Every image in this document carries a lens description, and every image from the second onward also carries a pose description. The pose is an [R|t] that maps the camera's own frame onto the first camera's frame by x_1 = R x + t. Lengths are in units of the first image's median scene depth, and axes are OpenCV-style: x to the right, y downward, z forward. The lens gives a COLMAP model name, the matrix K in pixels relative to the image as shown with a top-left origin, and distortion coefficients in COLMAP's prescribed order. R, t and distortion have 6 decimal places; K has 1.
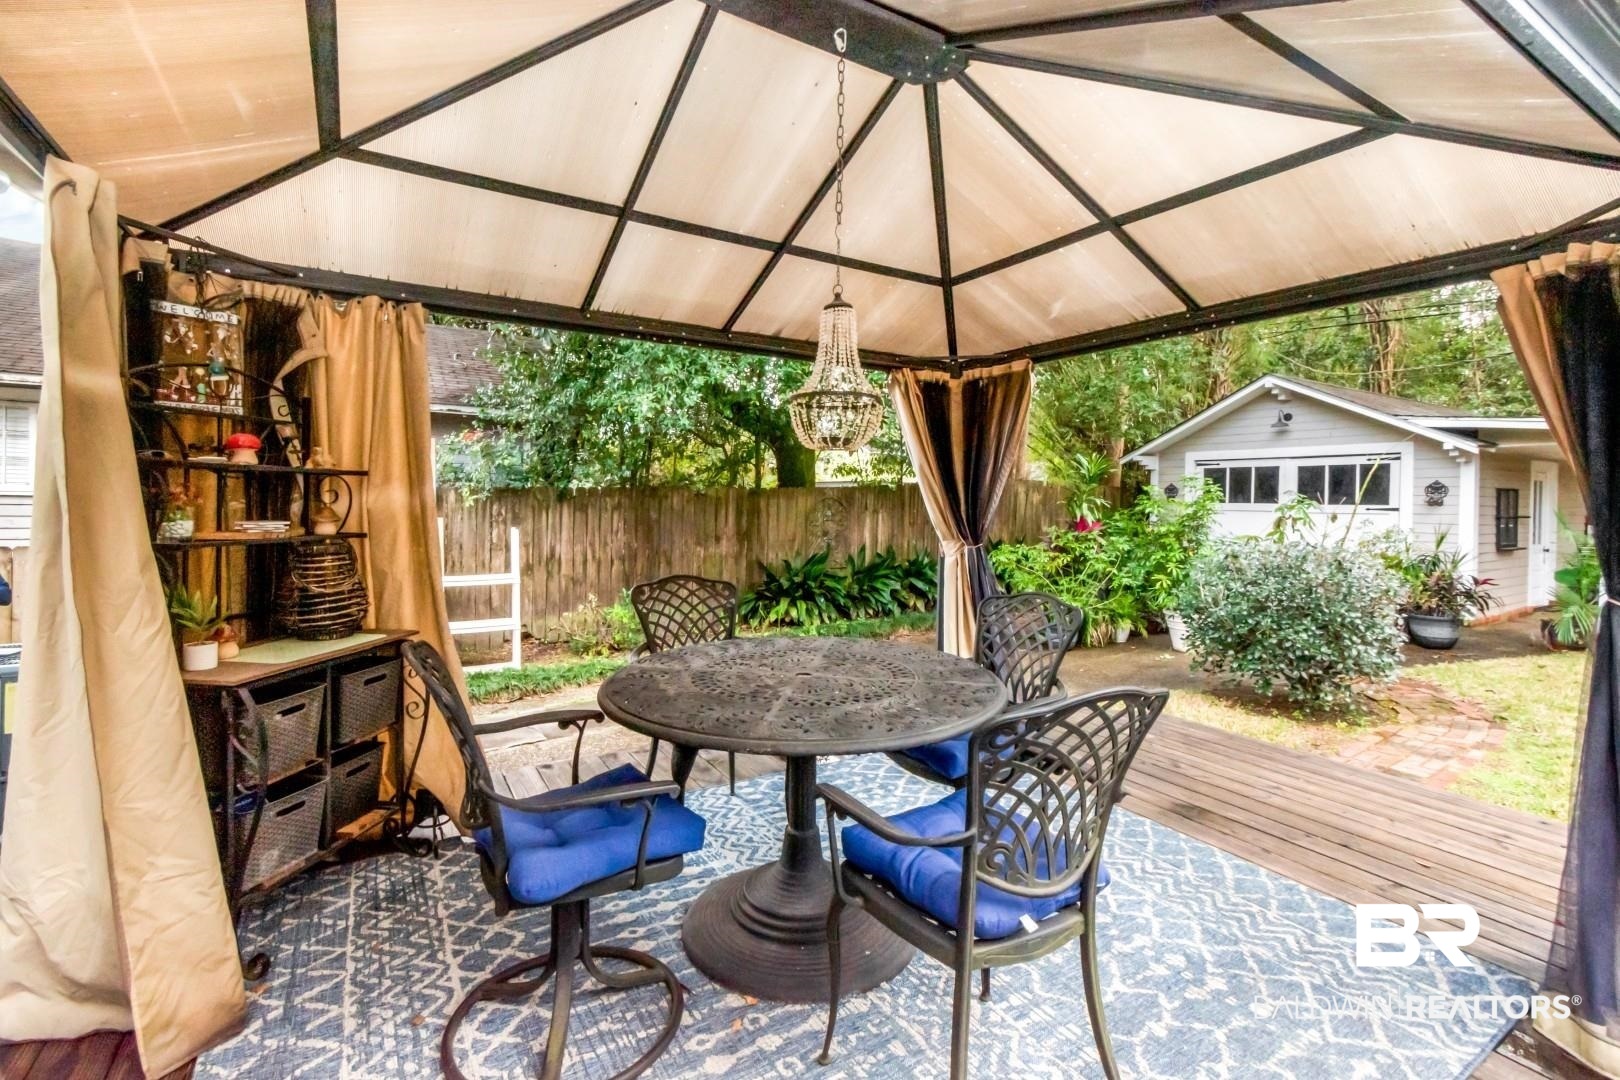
lens RADIAL K [[737.7, 0, 813.7], [0, 737.7, 496.3], [0, 0, 1]] dist [0.005467, -0.002486]
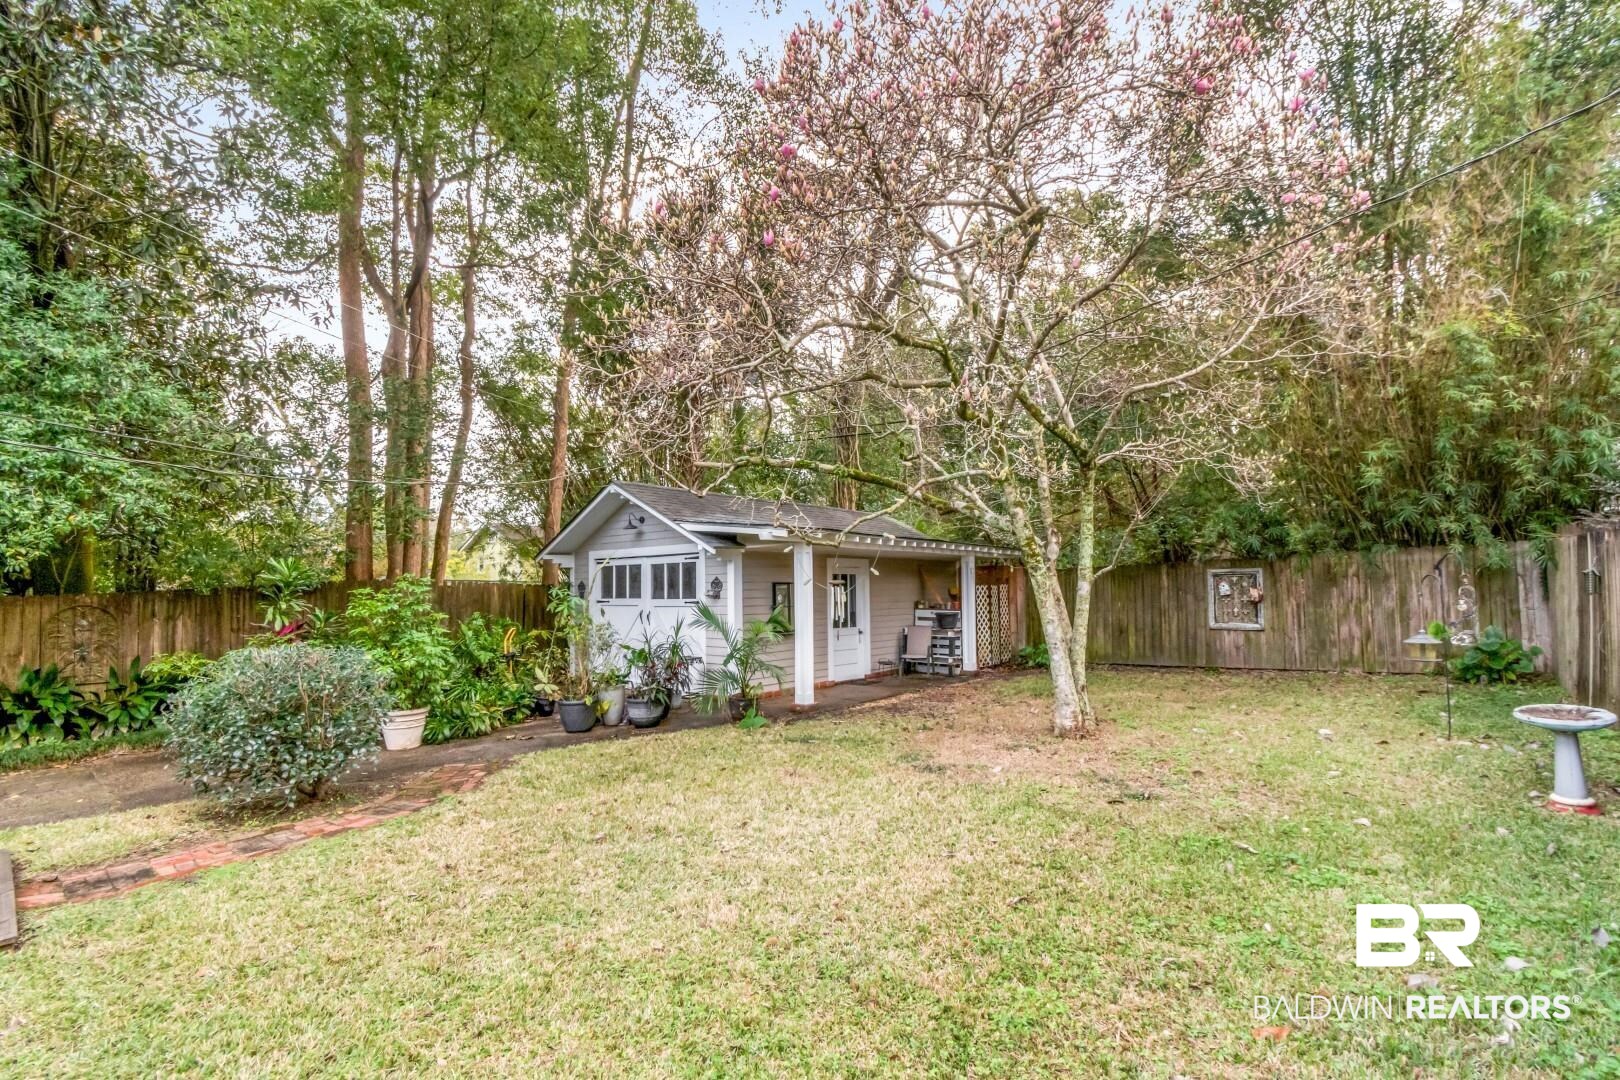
lens RADIAL K [[737.7, 0, 790.0], [0, 737.7, 553.0], [0, 0, 1]] dist [0.005467, -0.002486]
pose [[0.953571, -0.005443, 0.301119, 1.507206], [0.019974, 0.998778, -0.045200, -0.010460], [-0.300505, 0.049116, 0.952515, -0.315441]]
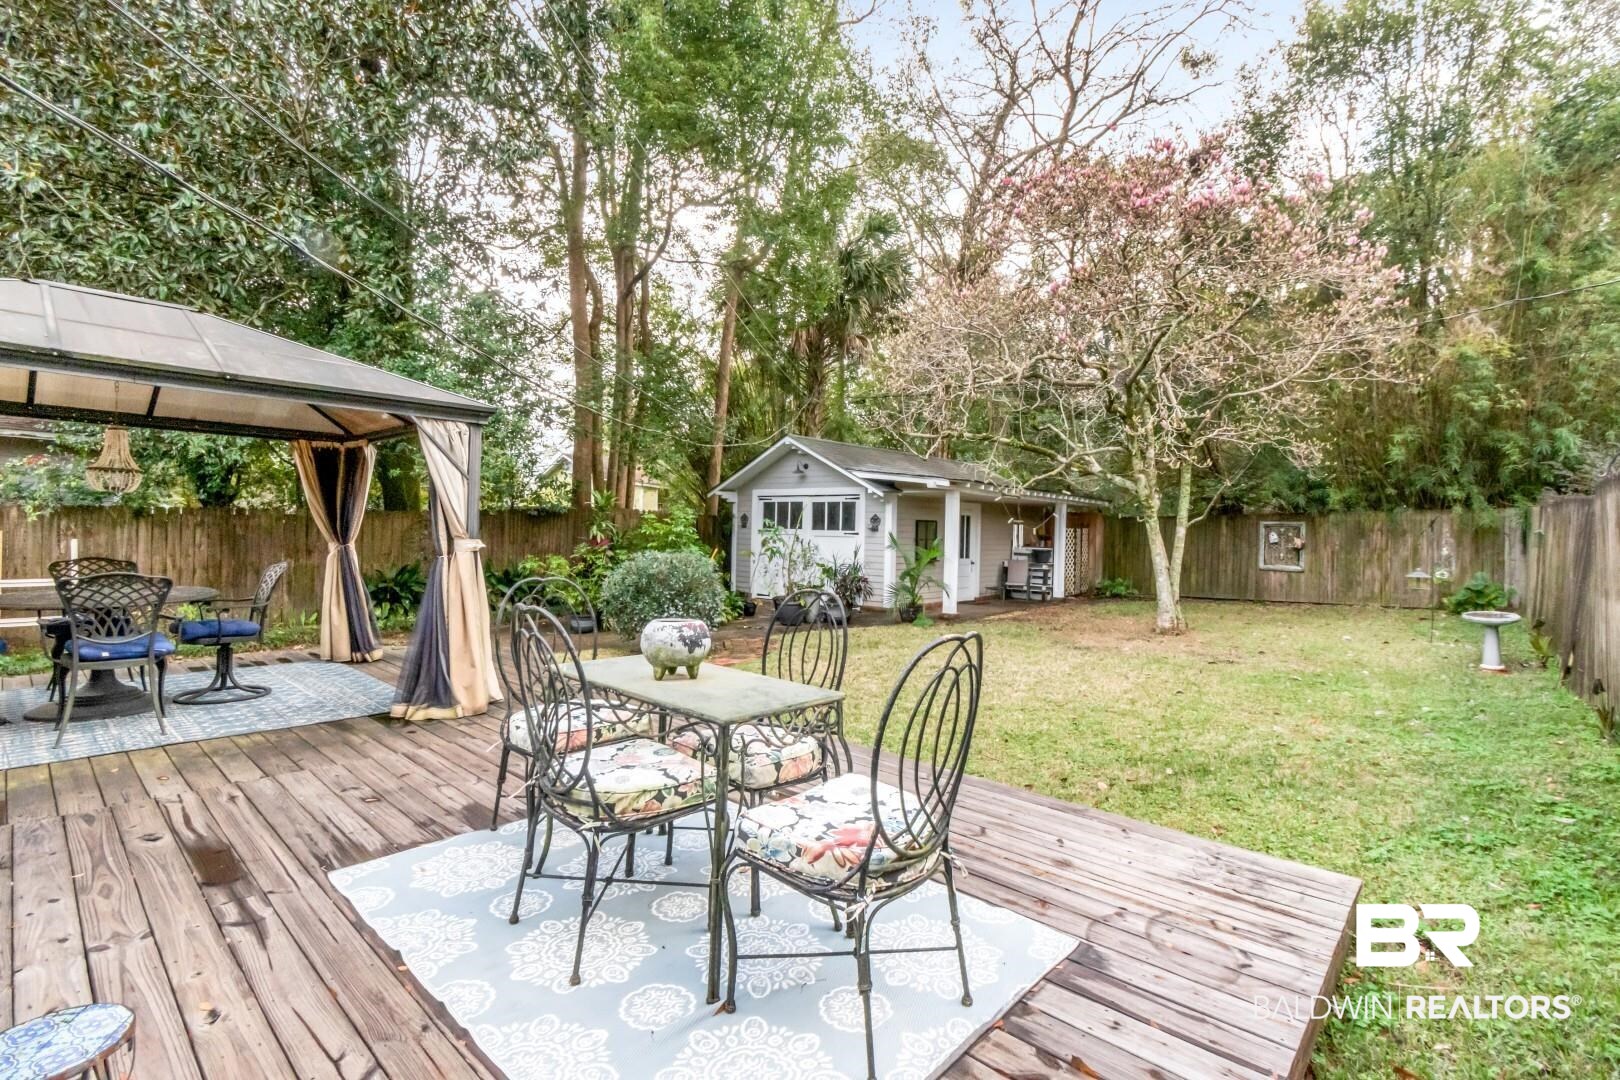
lens RADIAL K [[737.7, 0, 809.0], [0, 737.7, 523.6], [0, 0, 1]] dist [0.005467, -0.002486]
pose [[0.958002, 0.013882, 0.286426, 0.733296], [-0.014076, 0.999900, -0.001383, 0.003074], [-0.286417, -0.002707, 0.958101, -0.917017]]
